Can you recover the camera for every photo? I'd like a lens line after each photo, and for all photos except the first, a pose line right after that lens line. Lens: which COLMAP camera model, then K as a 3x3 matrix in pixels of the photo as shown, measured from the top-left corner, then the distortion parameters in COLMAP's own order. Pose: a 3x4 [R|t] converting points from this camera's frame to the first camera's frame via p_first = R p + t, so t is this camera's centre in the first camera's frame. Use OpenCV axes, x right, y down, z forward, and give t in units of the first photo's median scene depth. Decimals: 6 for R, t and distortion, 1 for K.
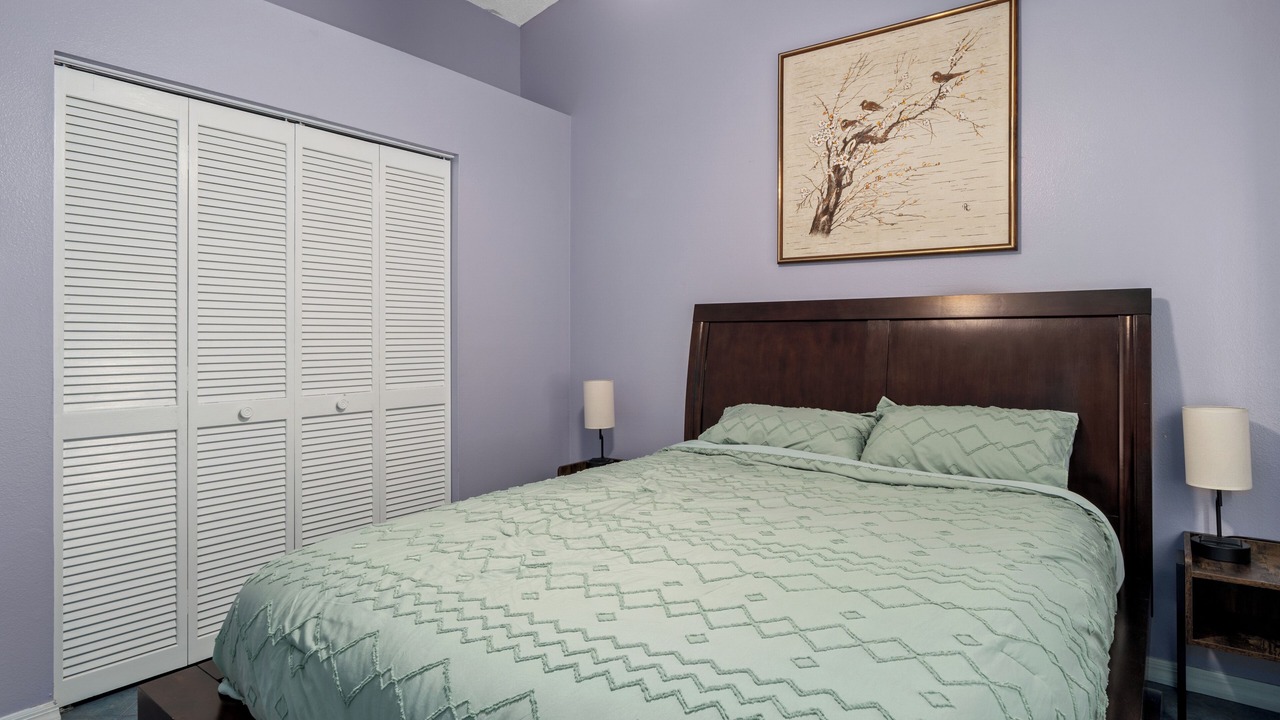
lens RADIAL K [[693.7, 0, 638.8], [0, 693.7, 360.1], [0, 0, 1]] dist [-0.005965, -0.000629]
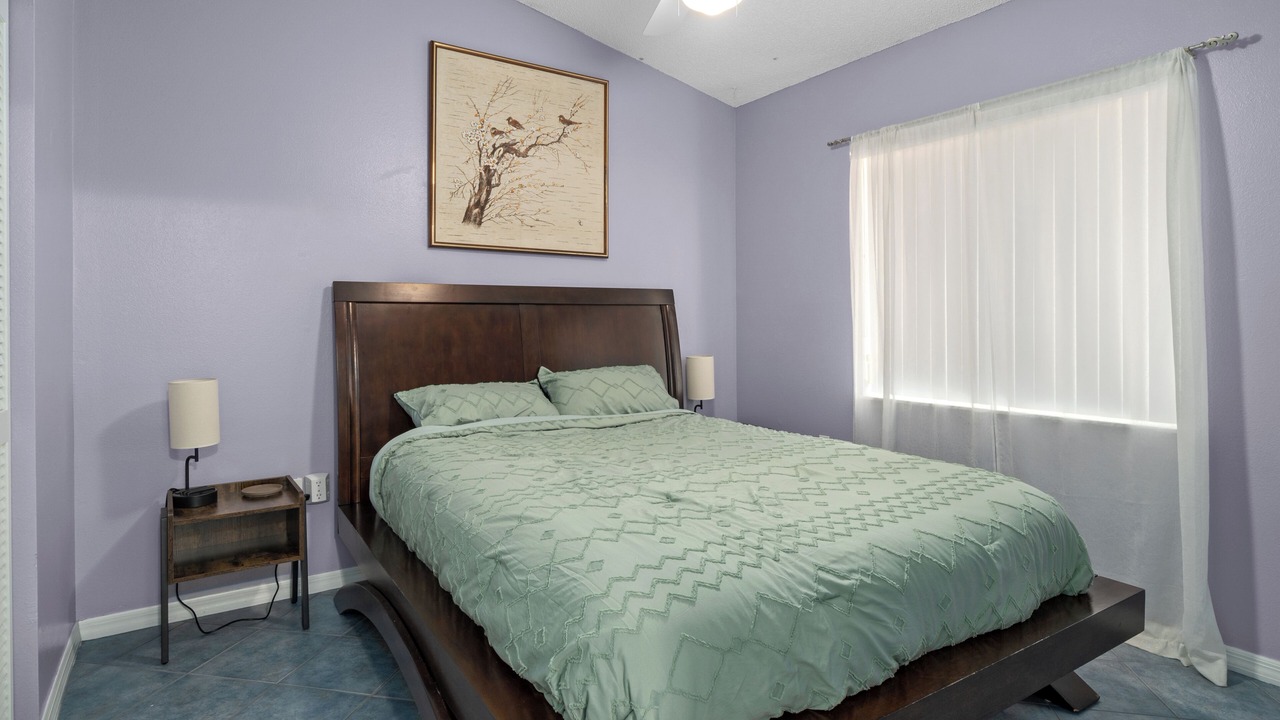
lens RADIAL K [[693.7, 0, 638.5], [0, 693.7, 353.1], [0, 0, 1]] dist [-0.005965, -0.000629]
pose [[0.328873, -0.046998, 0.943204, -0.722627], [0.033752, 0.998708, 0.037996, -0.011698], [-0.943771, 0.019339, 0.330034, 0.408330]]
